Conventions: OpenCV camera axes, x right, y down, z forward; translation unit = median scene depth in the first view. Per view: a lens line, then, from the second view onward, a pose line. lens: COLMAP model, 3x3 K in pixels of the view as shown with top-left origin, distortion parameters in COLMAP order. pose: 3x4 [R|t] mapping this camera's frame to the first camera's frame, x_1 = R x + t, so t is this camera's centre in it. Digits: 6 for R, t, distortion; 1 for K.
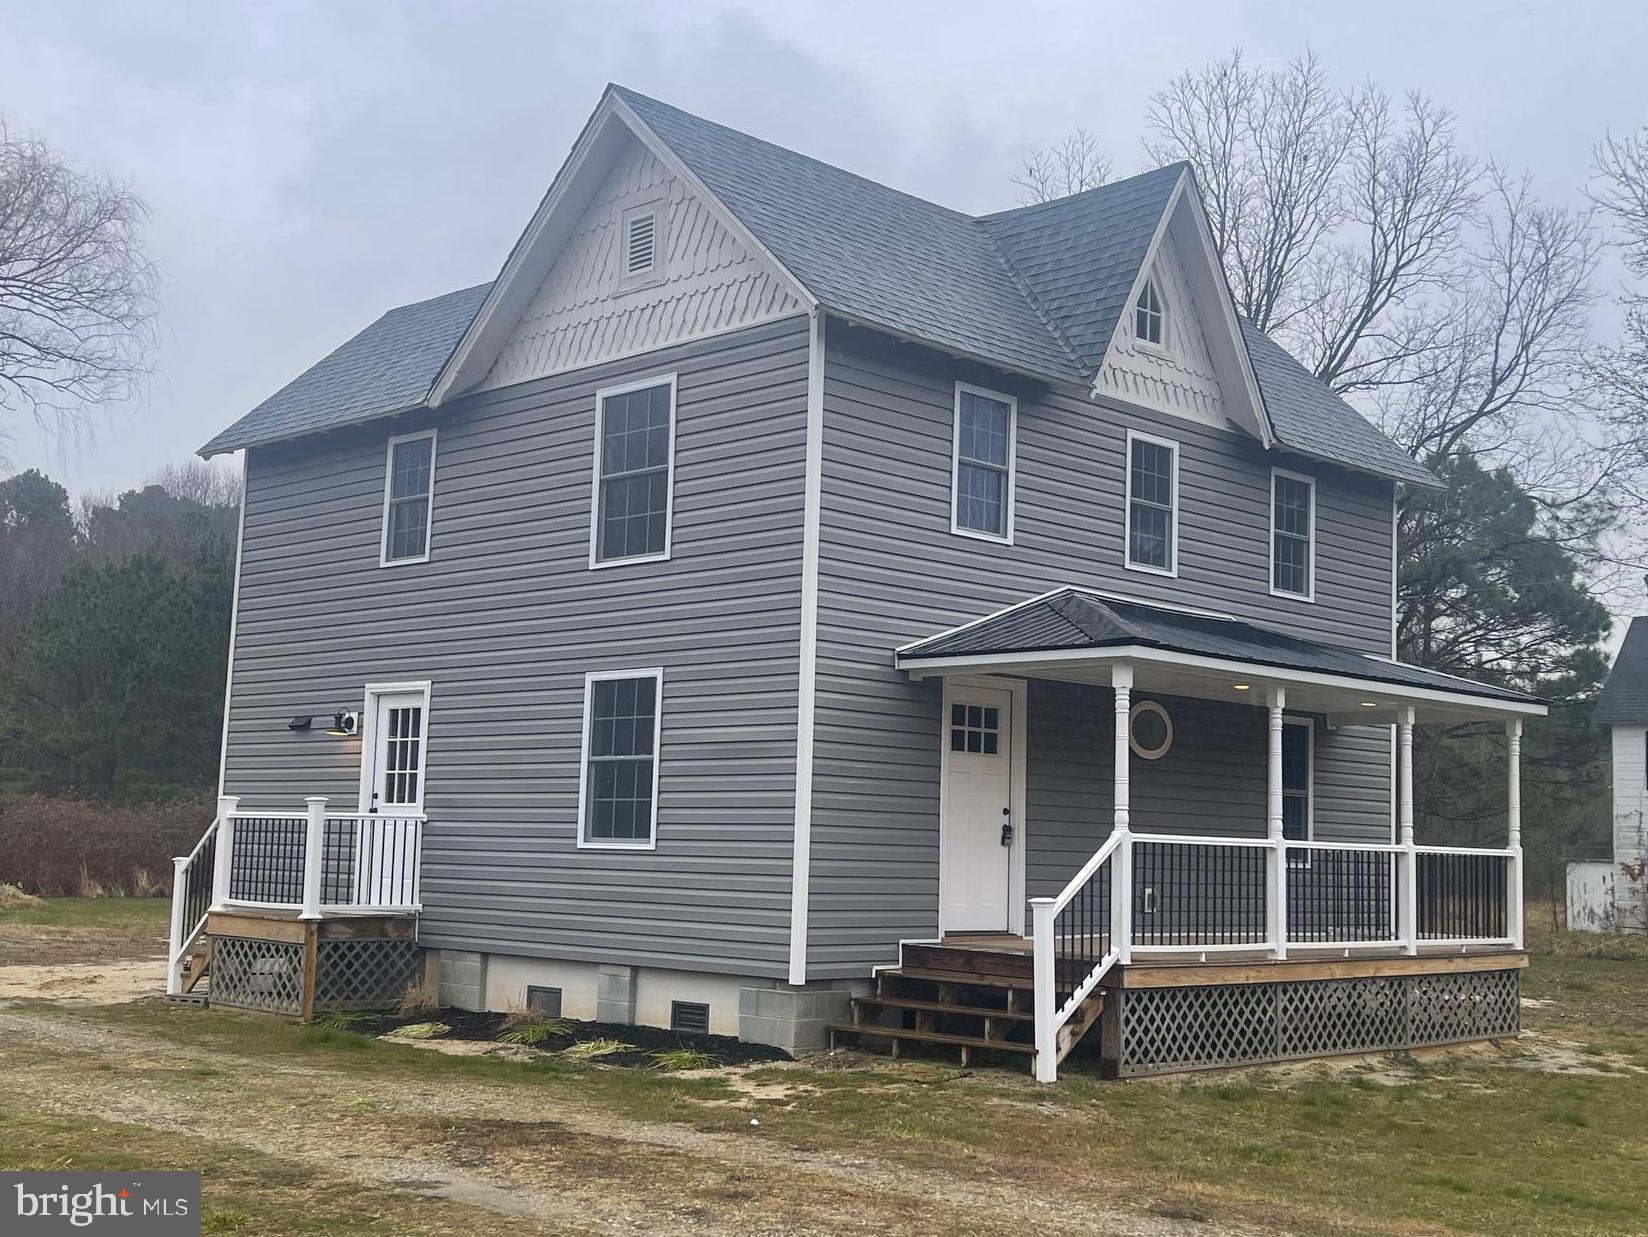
lens RADIAL K [[2090.4, 0, 824.0], [0, 2090.4, 618.5], [0, 0, 1]] dist [-0.009339, -0.050457]
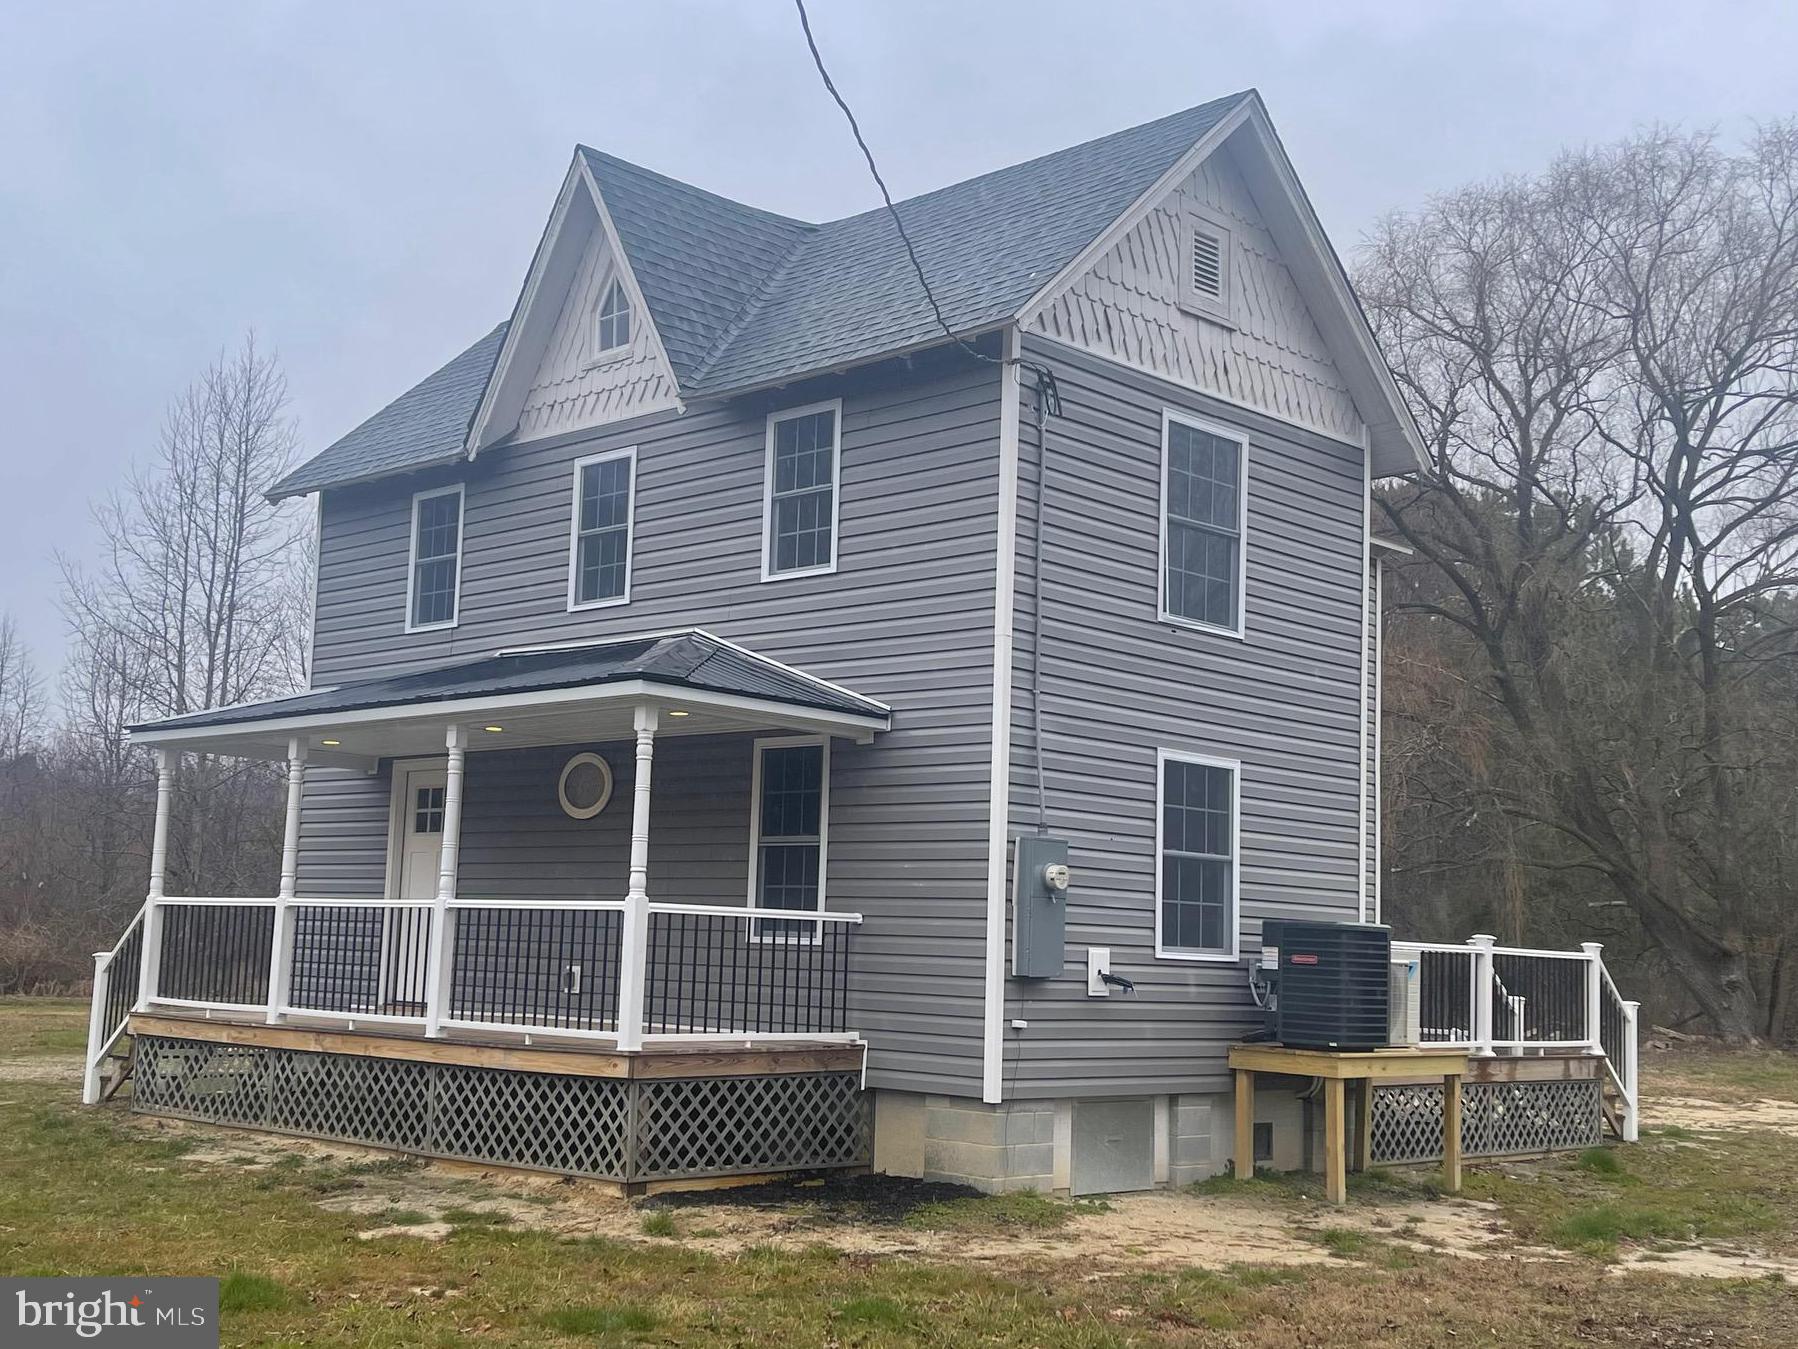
lens RADIAL K [[2104.8, 0, 899.0], [0, 2104.8, 674.5], [0, 0, 1]] dist [0.007087, 0.016975]
pose [[0.018259, -0.152704, -0.988103, 1.087767], [0.084591, 0.984961, -0.150655, 0.159281], [0.996248, -0.080834, 0.030902, 1.151668]]
